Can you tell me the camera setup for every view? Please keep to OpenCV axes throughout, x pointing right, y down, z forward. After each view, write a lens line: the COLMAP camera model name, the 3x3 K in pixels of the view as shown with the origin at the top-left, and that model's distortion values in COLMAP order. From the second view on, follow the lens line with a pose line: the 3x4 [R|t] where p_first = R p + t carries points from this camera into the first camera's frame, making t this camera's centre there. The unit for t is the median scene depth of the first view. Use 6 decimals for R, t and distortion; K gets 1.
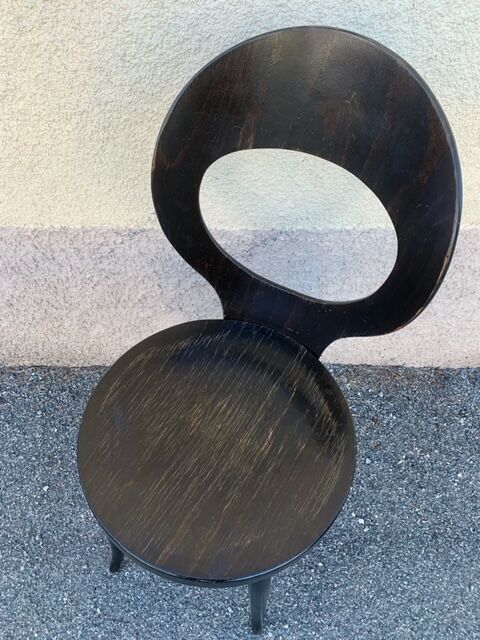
lens RADIAL K [[492.4, 0, 242.1], [0, 492.4, 317.6], [0, 0, 1]] dist [0.014376, -0.022524]
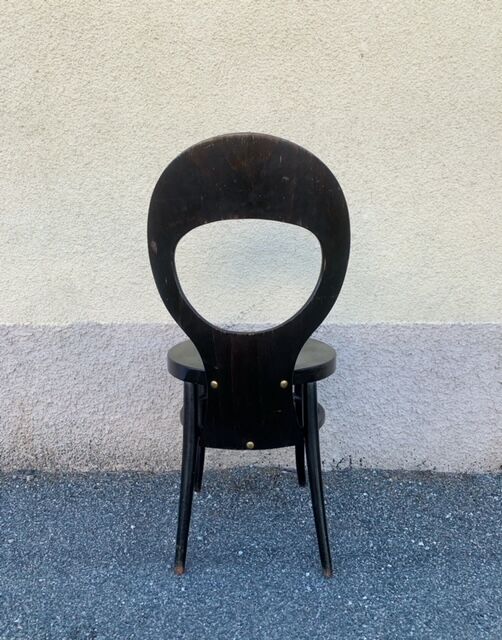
lens RADIAL K [[517.1, 0, 254.9], [0, 517.1, 328.4], [0, 0, 1]] dist [0.011360, -0.019792]
pose [[0.999835, -0.018032, -0.002199, -0.121201], [0.011153, 0.704898, -0.709221, 0.942862], [0.014339, 0.709080, 0.704983, -0.155156]]
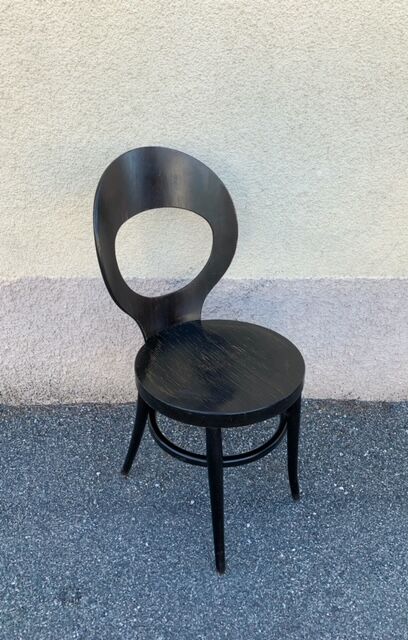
lens RADIAL K [[498.0, 0, 219.4], [0, 498.0, 317.8], [0, 0, 1]] dist [0.026854, -0.042716]
pose [[0.998577, -0.014084, 0.051444, -0.155189], [0.034401, 0.907155, -0.419388, 0.585753], [-0.040761, 0.420561, 0.906348, -0.409352]]
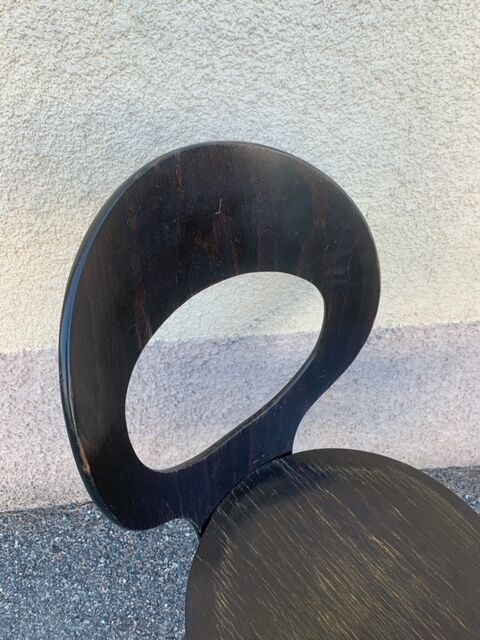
lens RADIAL K [[492.4, 0, 239.6], [0, 492.4, 313.4], [0, 0, 1]] dist [0.014376, -0.022524]
pose [[0.995131, -0.063963, 0.074989, -0.253936], [0.078397, 0.974792, -0.208890, -0.028722], [-0.059738, 0.213752, 0.975060, 0.085995]]
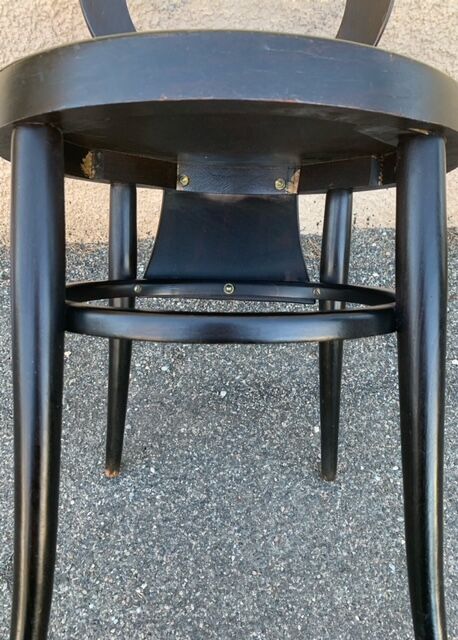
lens RADIAL K [[494.8, 0, 241.8], [0, 494.8, 323.2], [0, 0, 1]] dist [0.013897, -0.018543]
pose [[0.995637, -0.061103, 0.070522, -0.185840], [0.069051, 0.990798, -0.116411, 0.448151], [-0.062760, 0.120772, 0.990694, 0.195019]]
